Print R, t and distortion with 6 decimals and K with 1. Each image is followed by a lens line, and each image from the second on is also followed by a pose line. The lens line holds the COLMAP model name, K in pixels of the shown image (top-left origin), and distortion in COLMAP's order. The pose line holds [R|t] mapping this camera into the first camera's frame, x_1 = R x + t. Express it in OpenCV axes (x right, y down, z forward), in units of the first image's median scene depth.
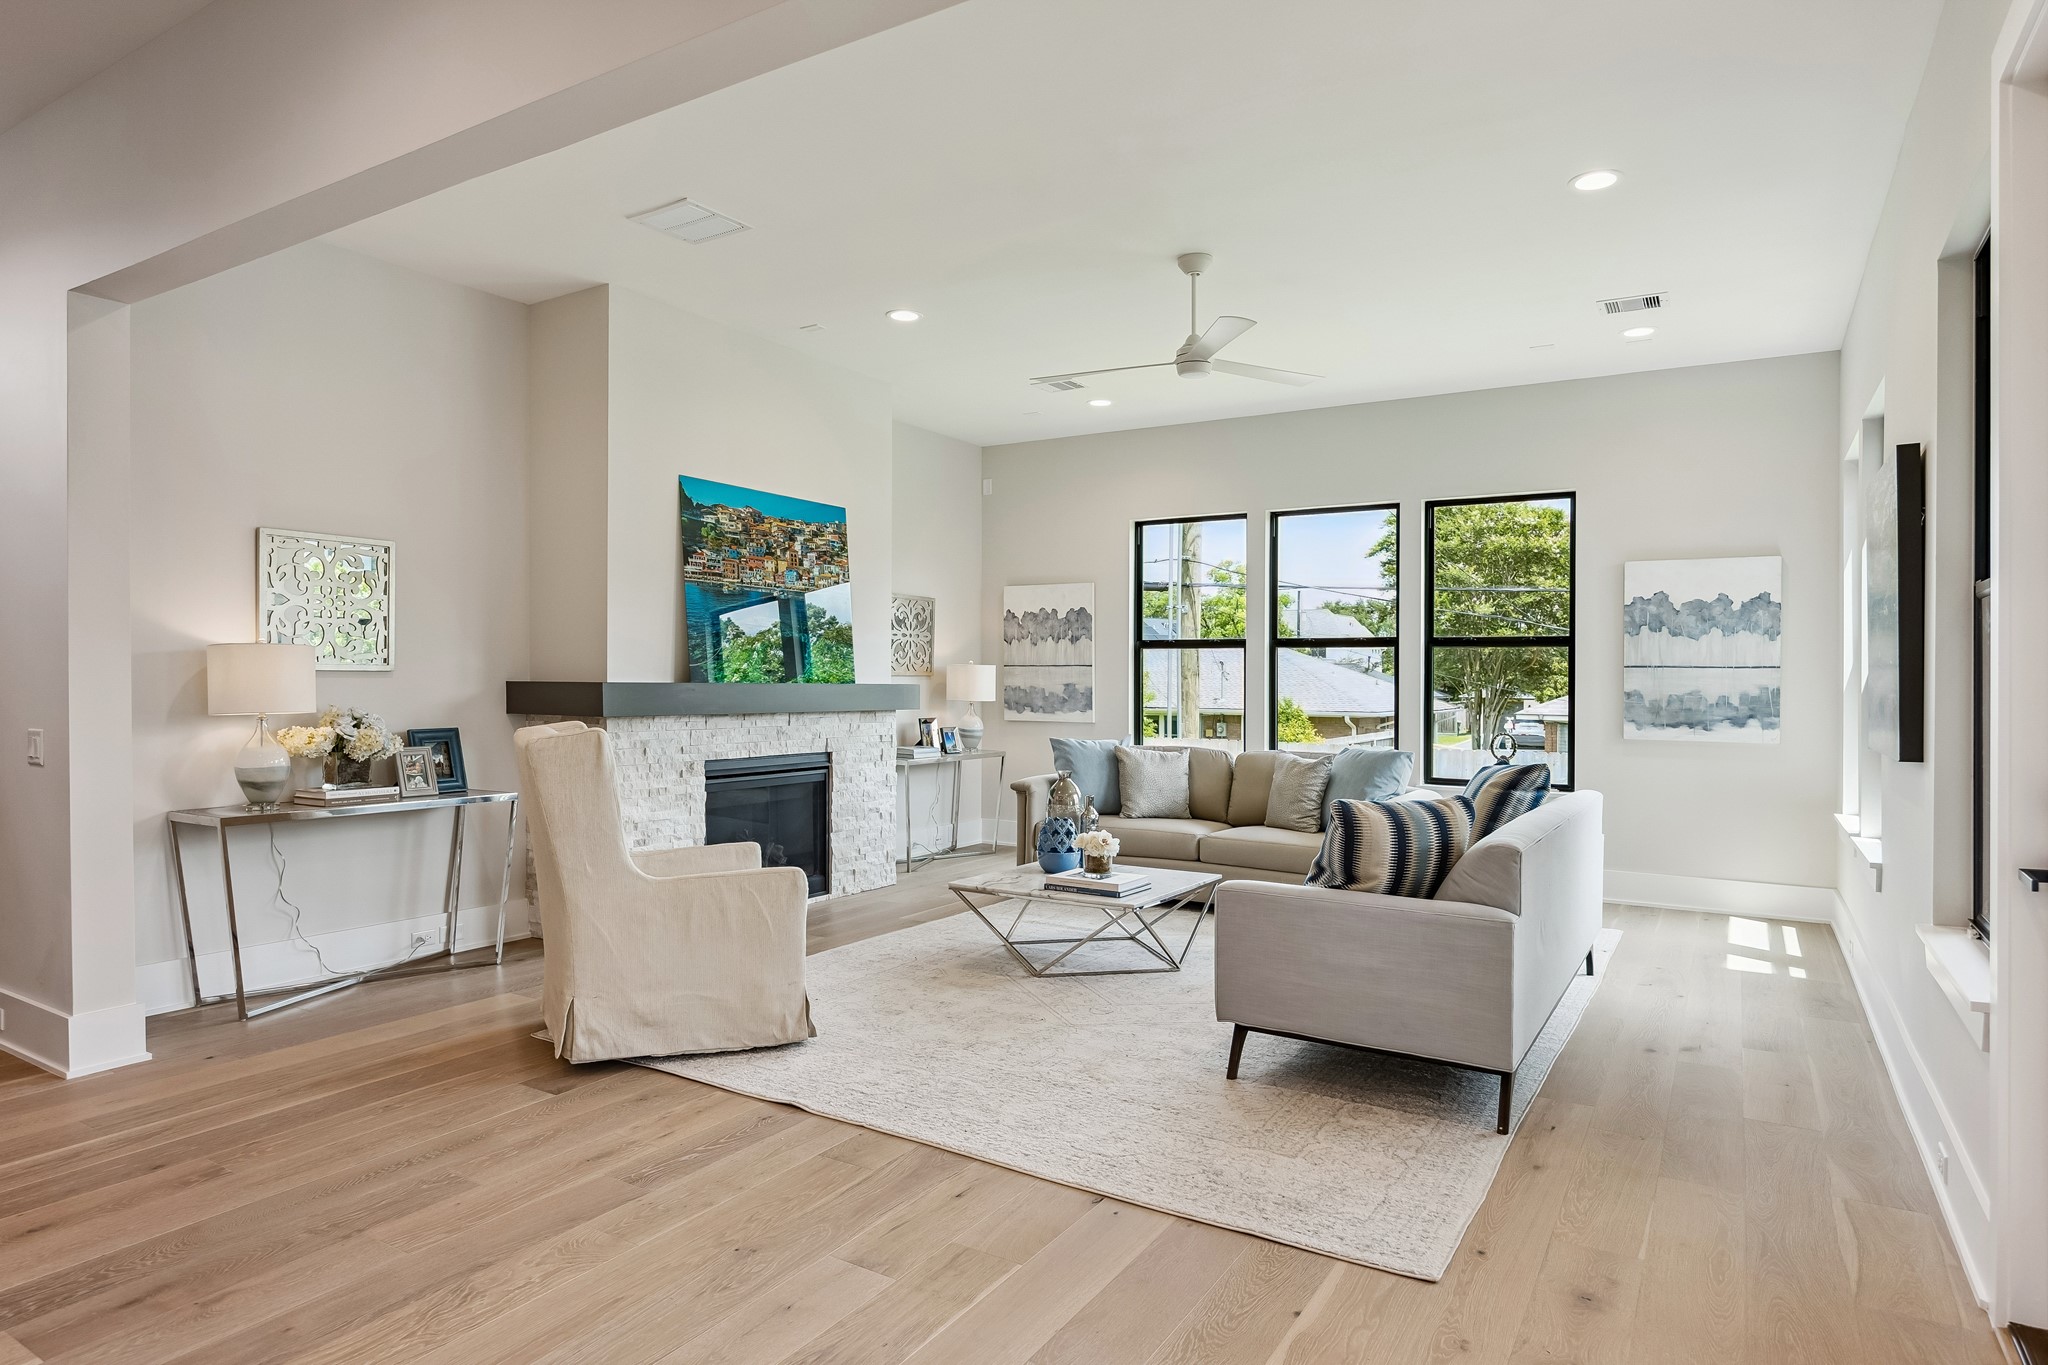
lens RADIAL K [[1194.2, 0, 958.3], [0, 1194.2, 692.4], [0, 0, 1]] dist [-0.008560, 0.003384]
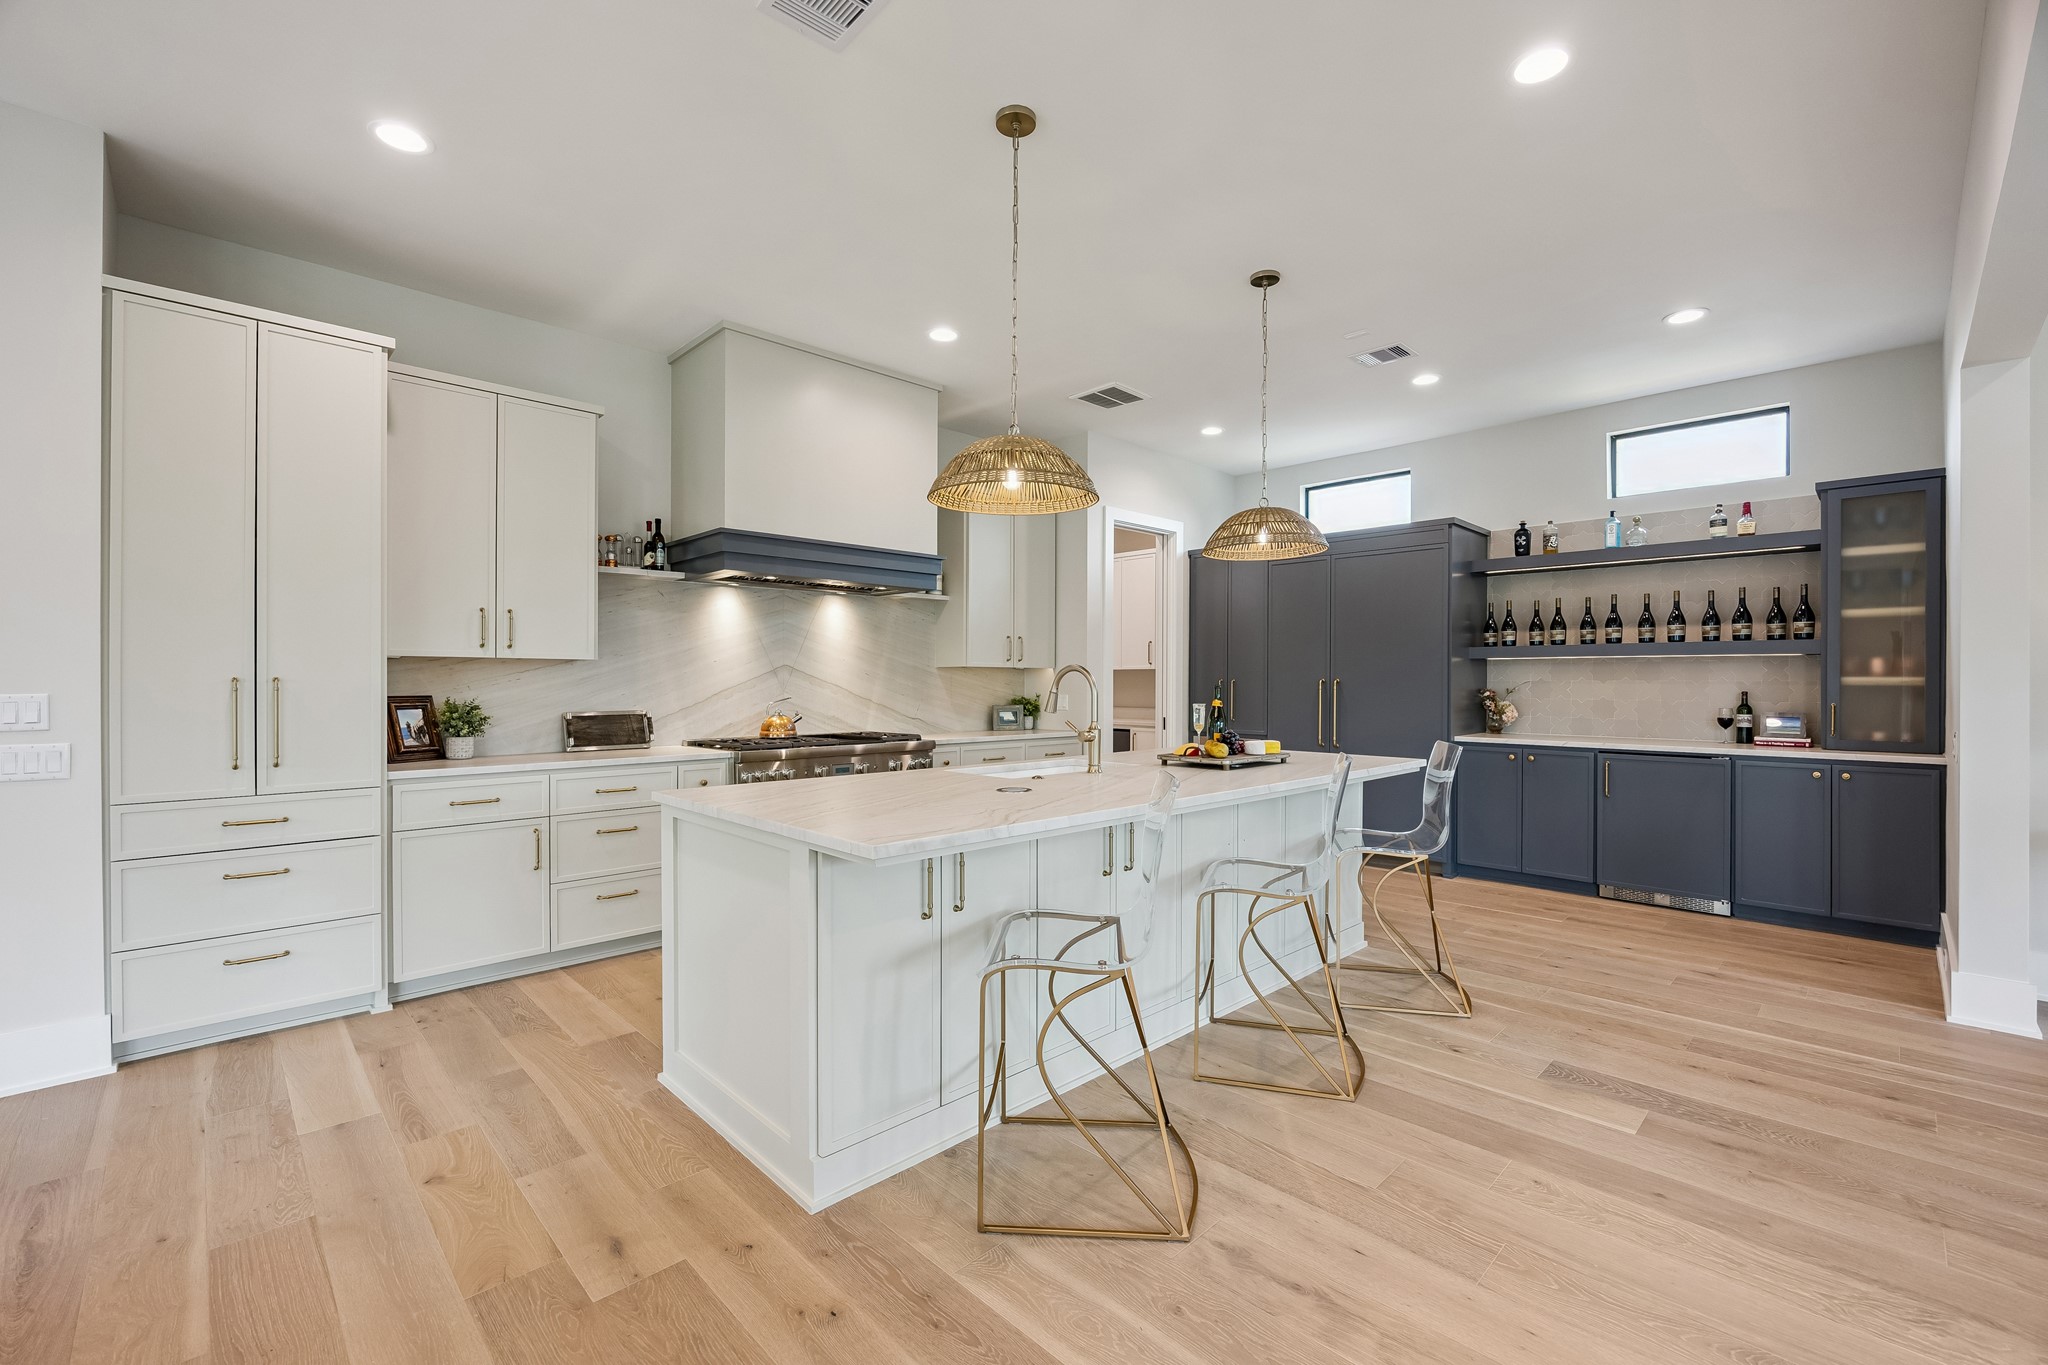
lens RADIAL K [[856.7, 0, 1081.4], [0, 856.7, 690.1], [0, 0, 1]] dist [-0.015423, 0.000770]
pose [[-0.182899, 0.001893, -0.983130, 0.168128], [-0.014769, 0.999880, 0.004673, -0.002041], [0.983021, 0.015374, -0.182849, 0.187941]]
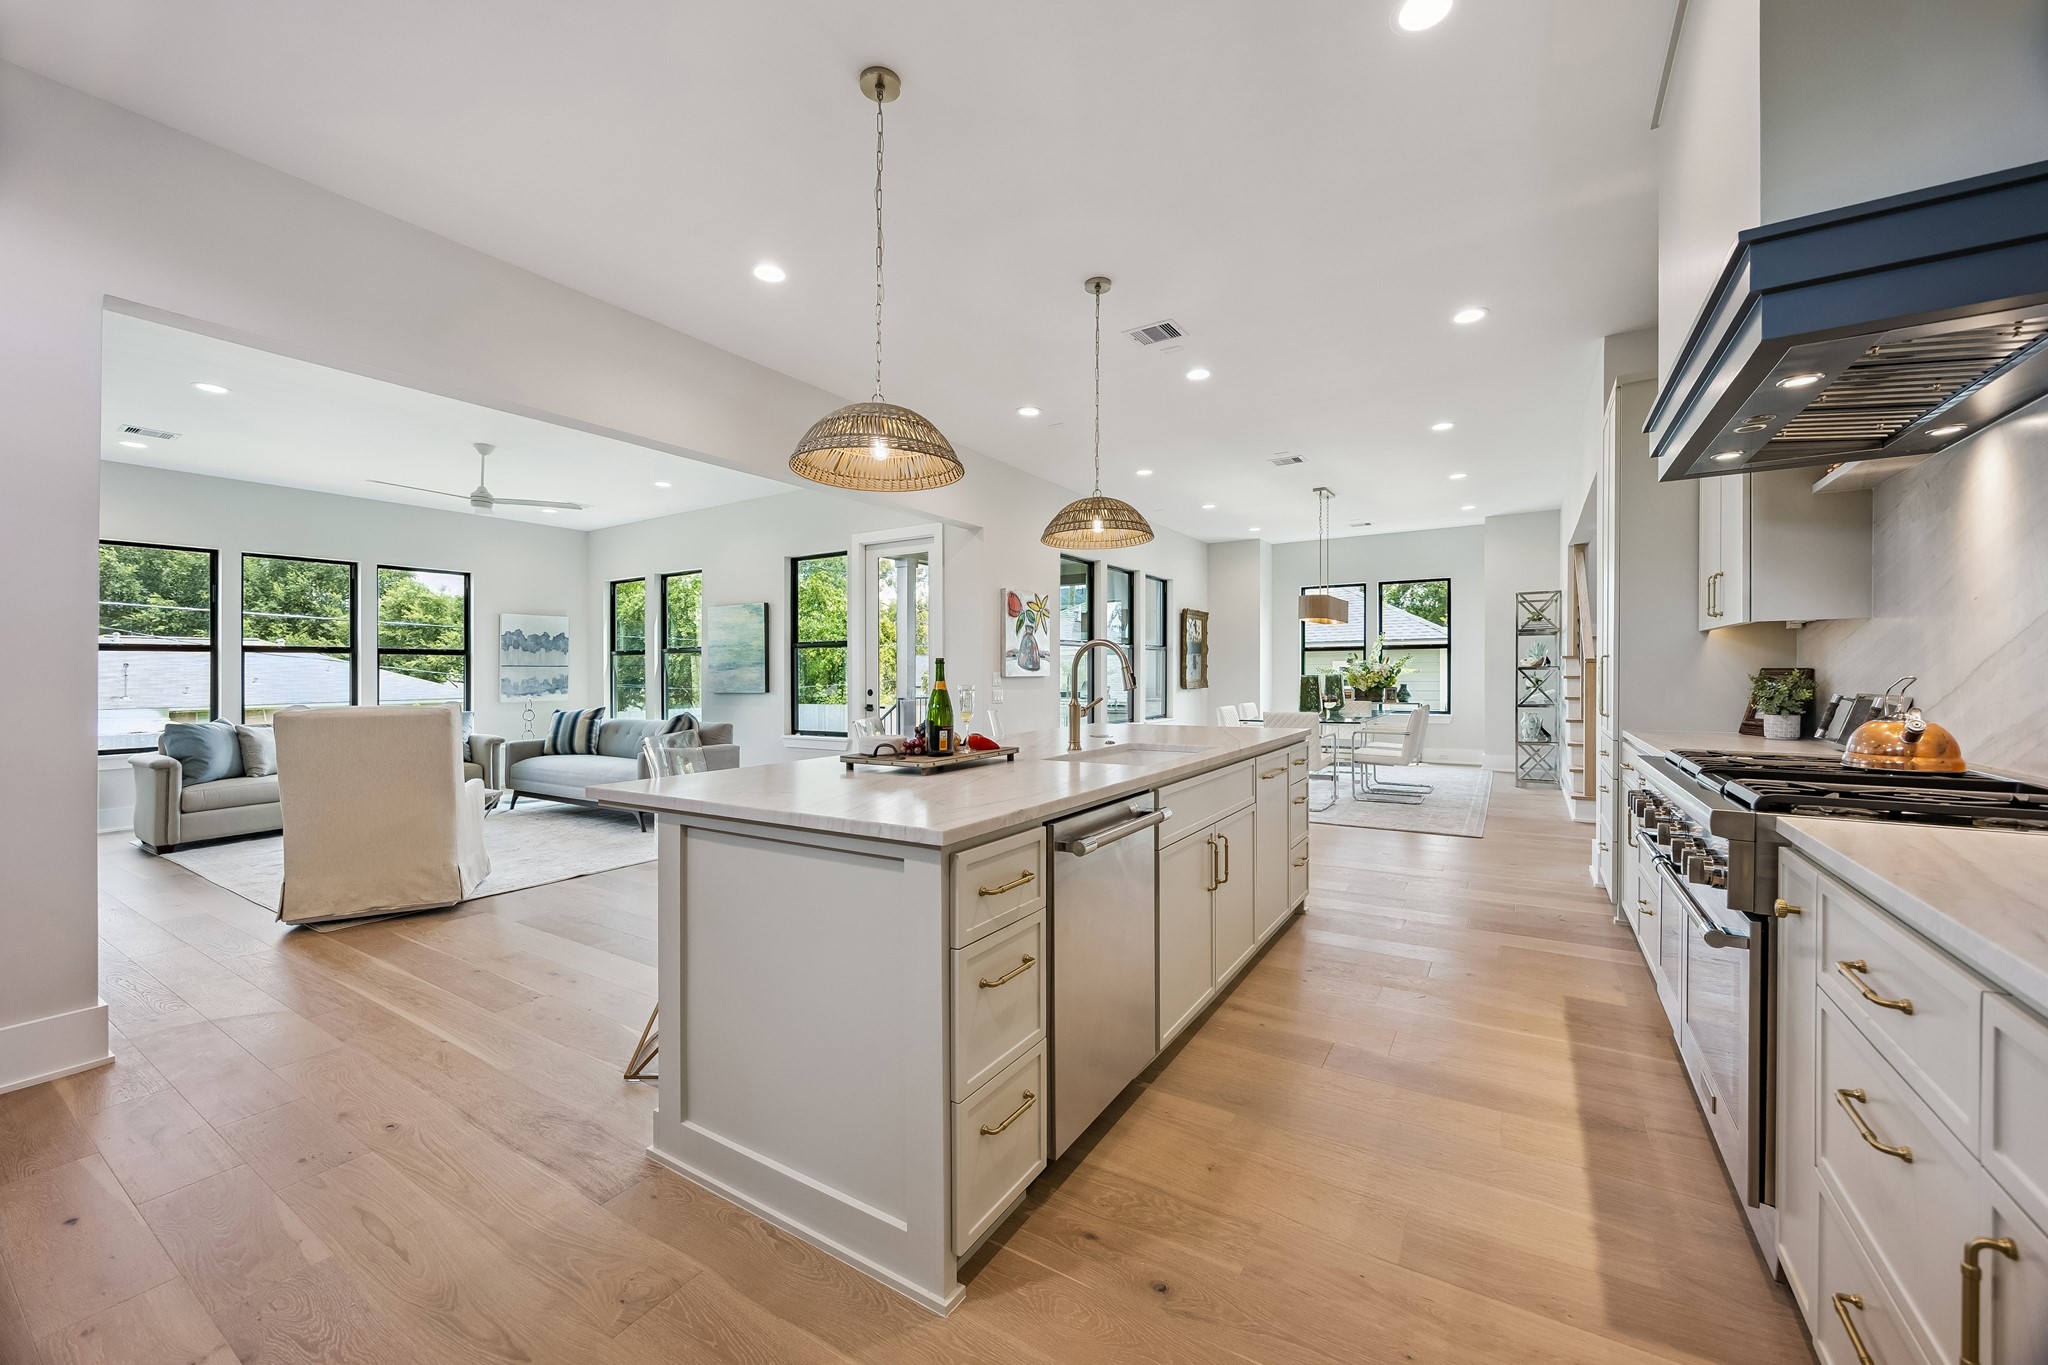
lens RADIAL K [[786.3, 0, 1061.8], [0, 786.3, 675.7], [0, 0, 1]] dist [-0.016970, 0.000448]
pose [[-0.045526, -0.009292, 0.998920, -0.993315], [0.021004, 0.999727, 0.010256, 0.001662], [-0.998742, 0.021448, -0.045318, 0.141371]]
